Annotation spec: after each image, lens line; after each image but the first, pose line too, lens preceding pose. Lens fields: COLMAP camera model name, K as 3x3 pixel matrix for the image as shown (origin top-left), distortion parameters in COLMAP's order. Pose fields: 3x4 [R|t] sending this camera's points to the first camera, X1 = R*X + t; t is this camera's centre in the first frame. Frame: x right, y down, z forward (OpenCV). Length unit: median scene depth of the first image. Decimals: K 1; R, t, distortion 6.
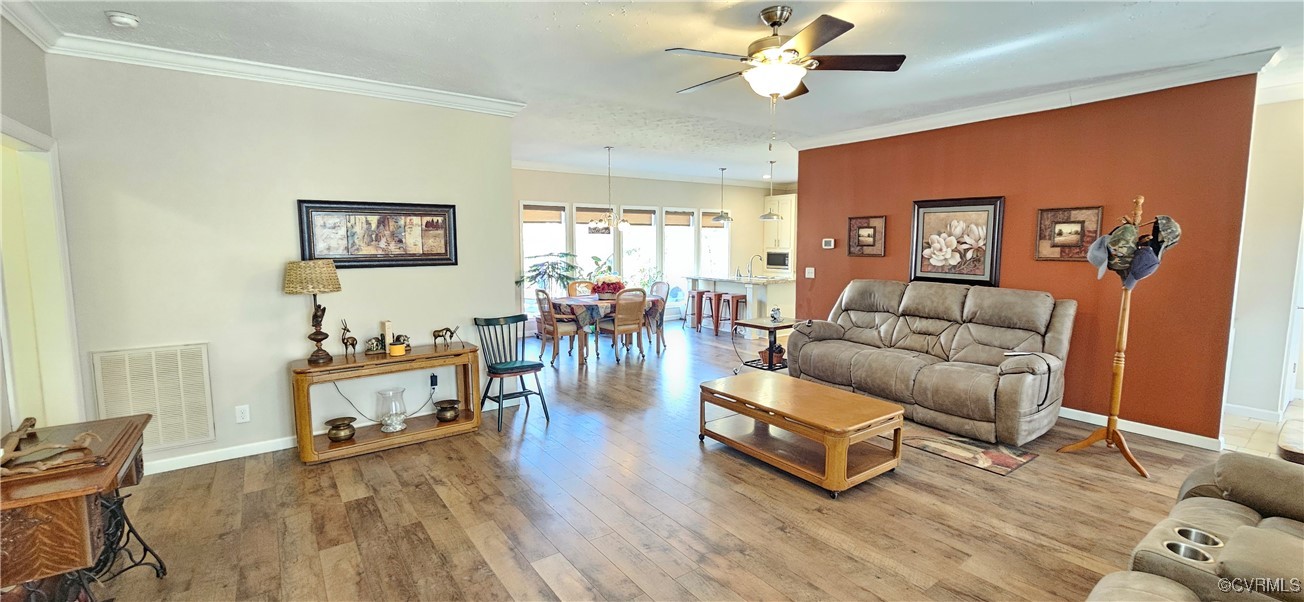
lens RADIAL K [[533.9, 0, 647.4], [0, 533.9, 300.6], [0, 0, 1]] dist [-0.005254, -0.001672]
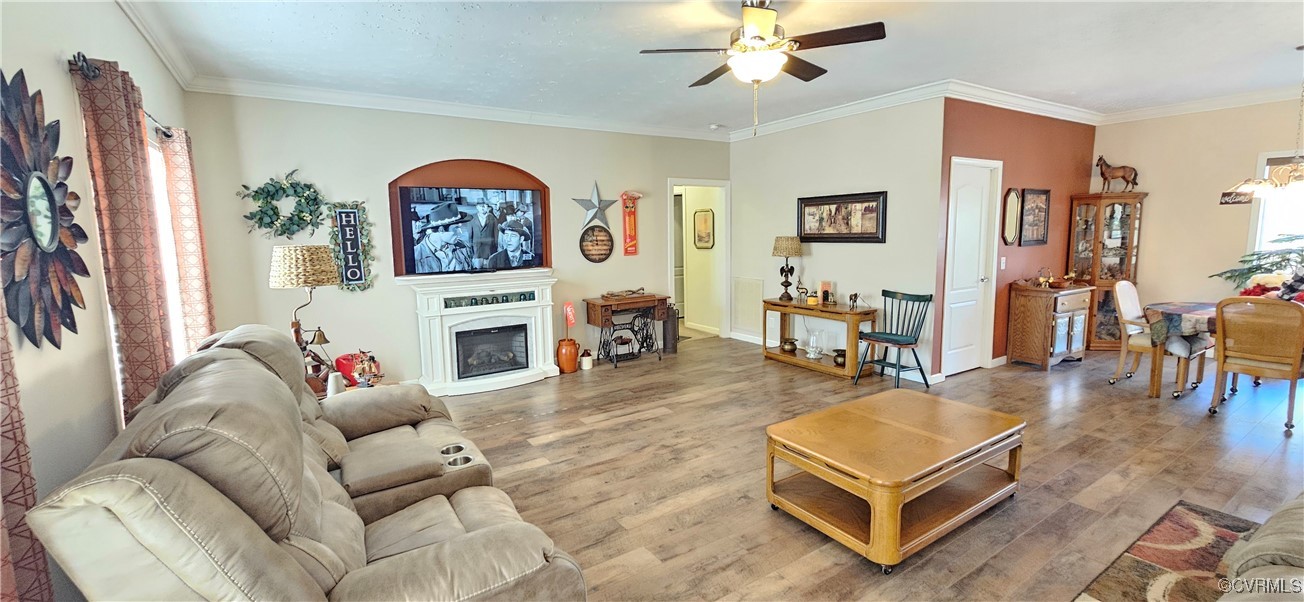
lens RADIAL K [[533.9, 0, 646.7], [0, 533.9, 294.8], [0, 0, 1]] dist [-0.005254, -0.001672]
pose [[-0.054770, 0.123188, -0.990871, 0.939425], [-0.094029, 0.987314, 0.127943, -0.062267], [0.994062, 0.100178, -0.042492, 0.614271]]
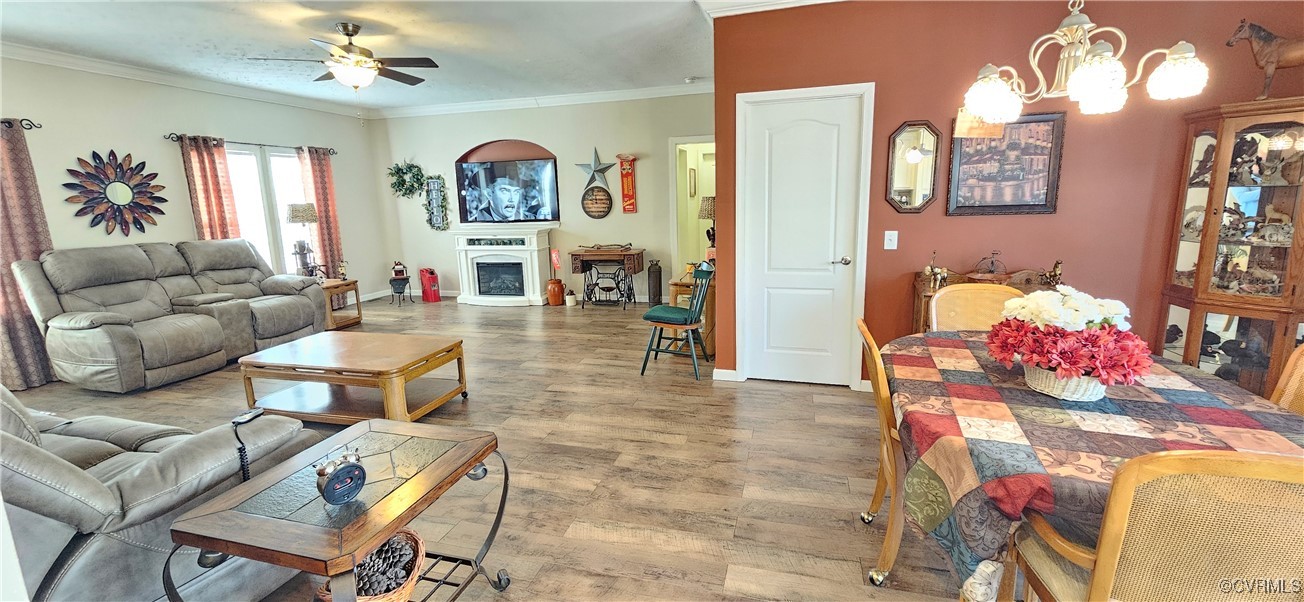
lens RADIAL K [[533.9, 0, 650.9], [0, 533.9, 297.4], [0, 0, 1]] dist [-0.005254, -0.001672]
pose [[-0.782426, 0.141305, -0.606500, 0.392324], [-0.041699, 0.959842, 0.277423, -0.194587], [0.621346, 0.242354, -0.745113, 1.912127]]
